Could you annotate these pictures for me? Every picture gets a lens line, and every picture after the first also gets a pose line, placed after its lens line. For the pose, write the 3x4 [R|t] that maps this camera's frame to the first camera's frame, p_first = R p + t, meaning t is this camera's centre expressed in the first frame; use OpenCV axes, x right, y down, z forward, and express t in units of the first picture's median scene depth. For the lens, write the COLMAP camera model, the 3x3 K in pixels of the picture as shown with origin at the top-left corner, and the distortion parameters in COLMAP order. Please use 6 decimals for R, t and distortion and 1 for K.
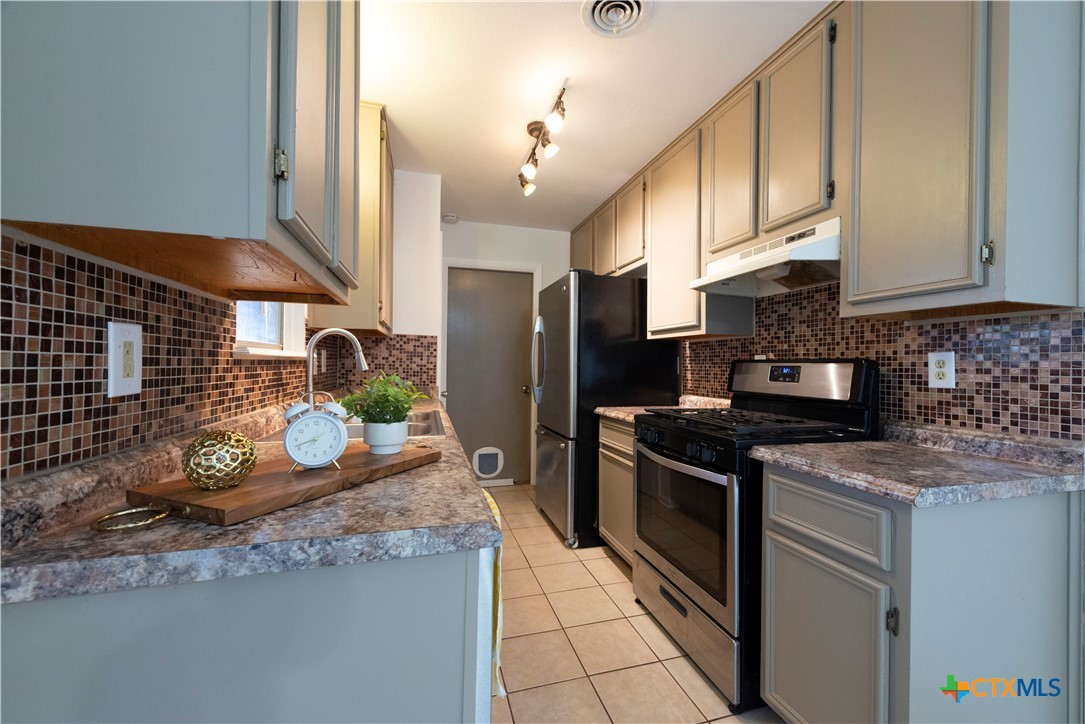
lens RADIAL K [[441.1, 0, 557.1], [0, 441.1, 362.4], [0, 0, 1]] dist [0.000260, -0.000516]
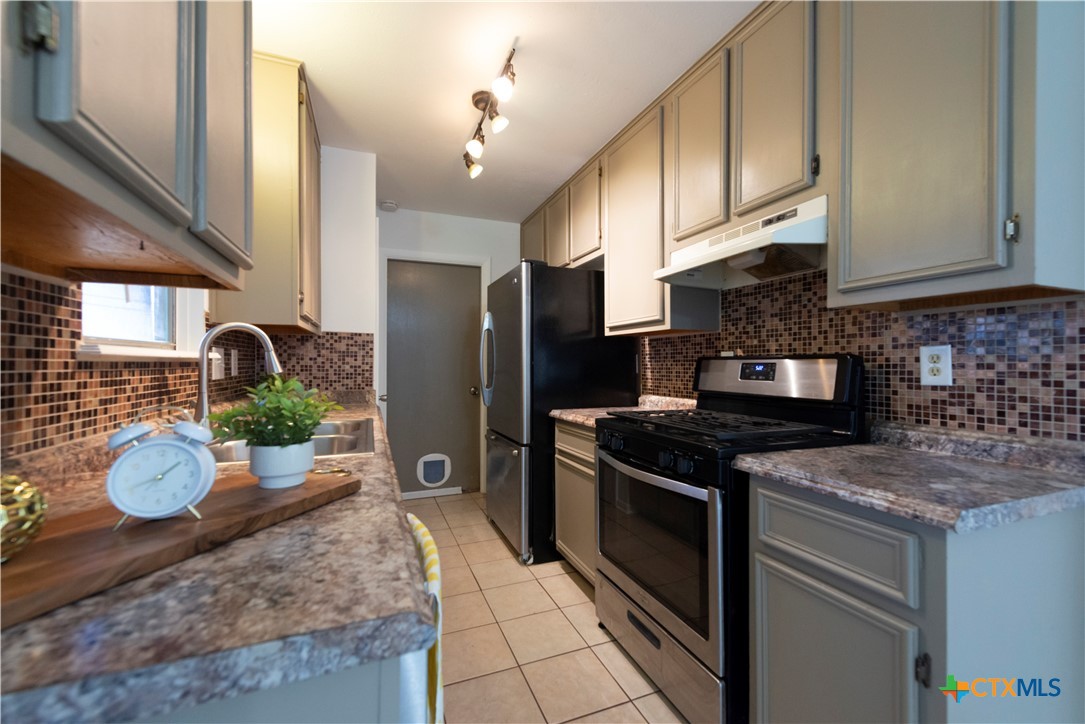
lens RADIAL K [[440.0, 0, 542.5], [0, 440.0, 362.0], [0, 0, 1]] dist [0.009612, -0.003371]
pose [[0.996543, -0.010120, 0.082461, -0.008066], [0.010069, 0.999949, 0.001028, 0.001051], [-0.082467, -0.000194, 0.996594, 0.154462]]
